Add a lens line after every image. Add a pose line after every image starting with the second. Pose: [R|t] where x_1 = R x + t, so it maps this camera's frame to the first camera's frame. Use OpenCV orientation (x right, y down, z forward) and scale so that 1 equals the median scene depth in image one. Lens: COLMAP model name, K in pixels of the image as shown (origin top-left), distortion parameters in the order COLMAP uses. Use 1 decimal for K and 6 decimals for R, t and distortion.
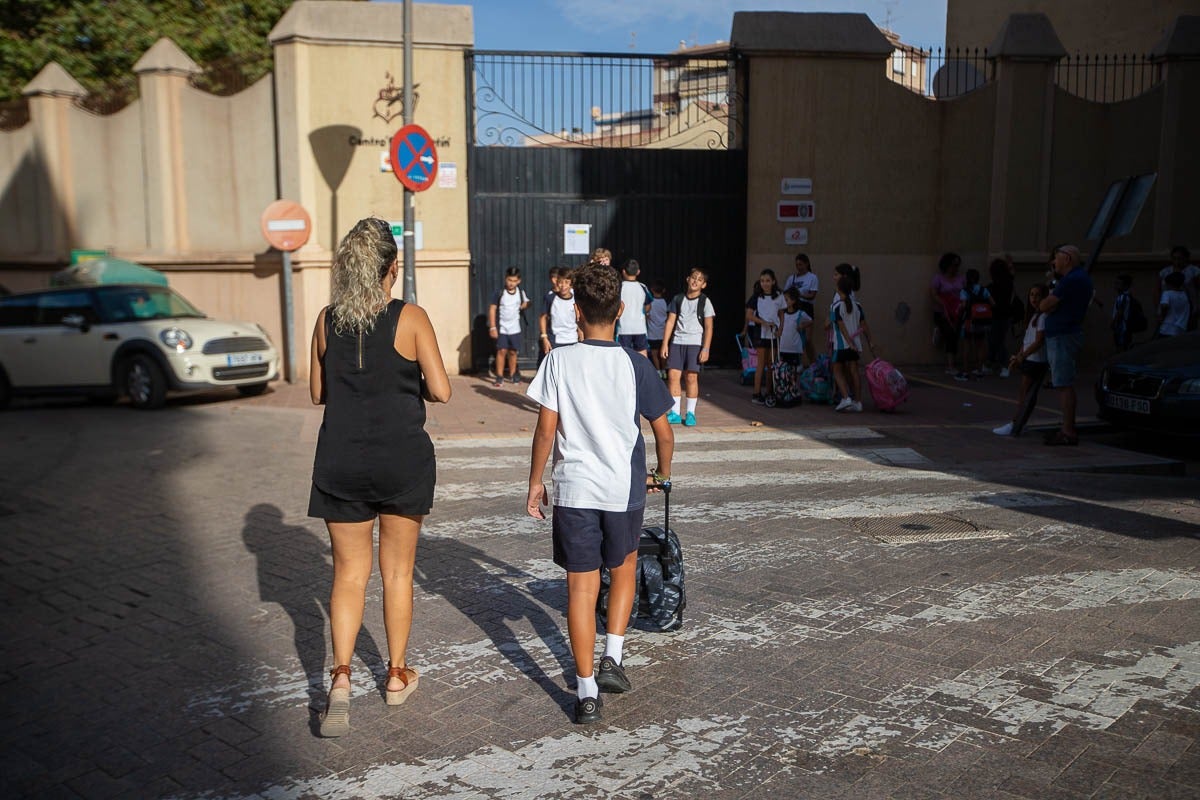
lens RADIAL K [[1077.0, 0, 595.9], [0, 1077.0, 395.9], [0, 0, 1]] dist [0.011344, 0.080825]
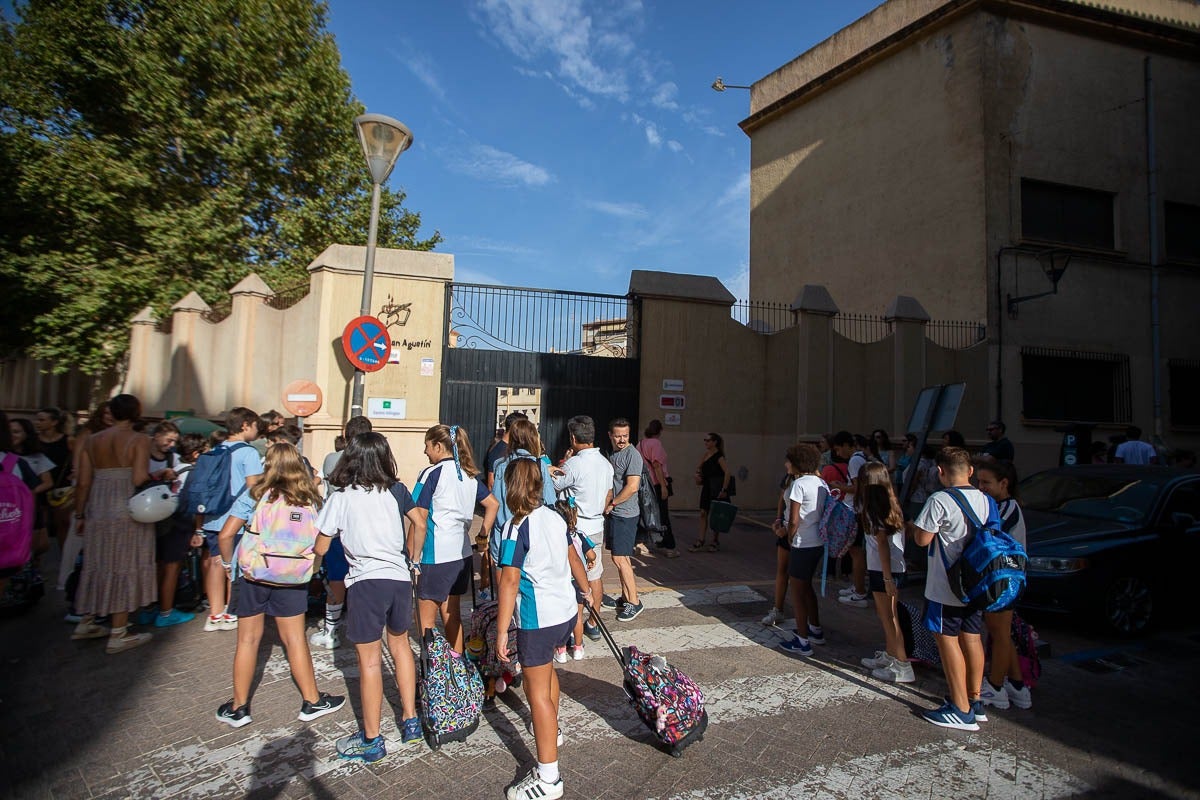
lens RADIAL K [[545.5, 0, 590.6], [0, 545.5, 403.4], [0, 0, 1]] dist [-0.031174, 0.000113]
pose [[0.996908, 0.037869, 0.068847, 0.027445], [-0.026072, 0.985980, -0.164812, -0.049773], [-0.074123, 0.162507, 0.983919, 0.313164]]
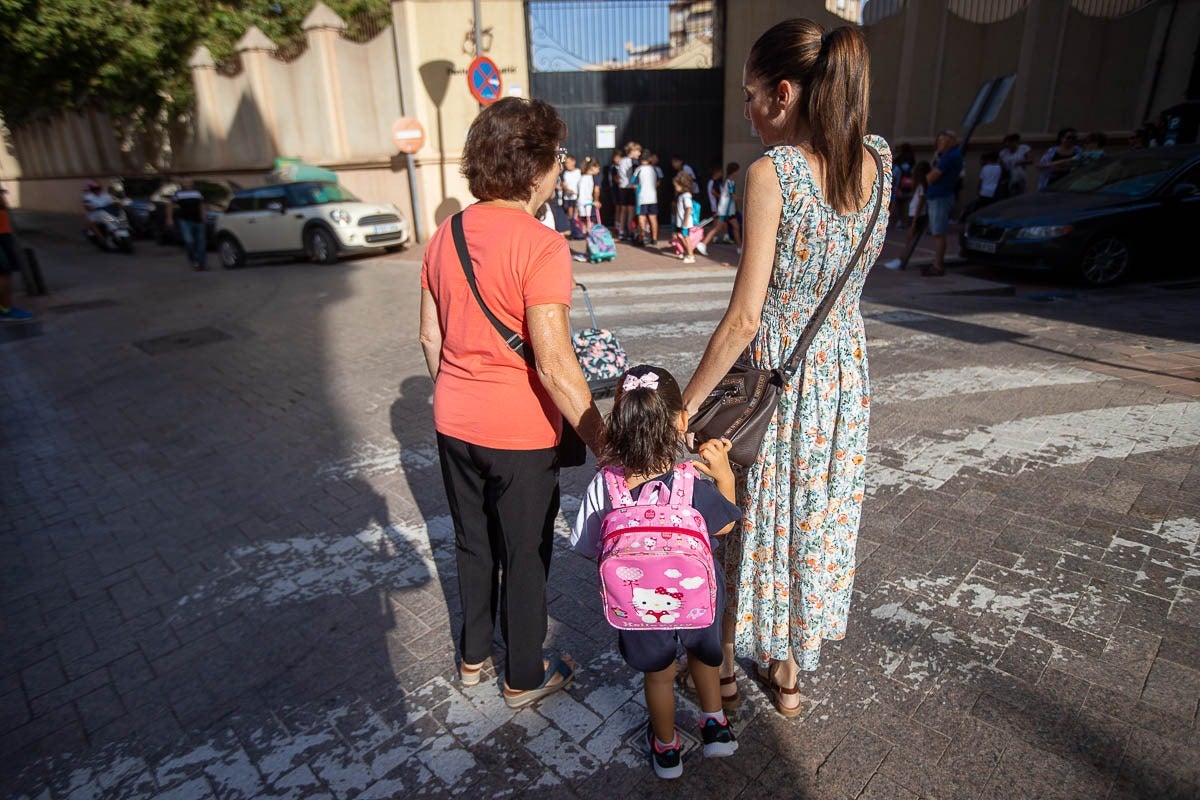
lens RADIAL K [[676.7, 0, 594.5], [0, 676.7, 396.8], [0, 0, 1]] dist [-0.028236, 0.015161]
pose [[0.998054, -0.011466, -0.061293, 0.020916], [0.024706, 0.975217, 0.219868, -0.004439], [0.057253, -0.220954, 0.973602, 0.039676]]
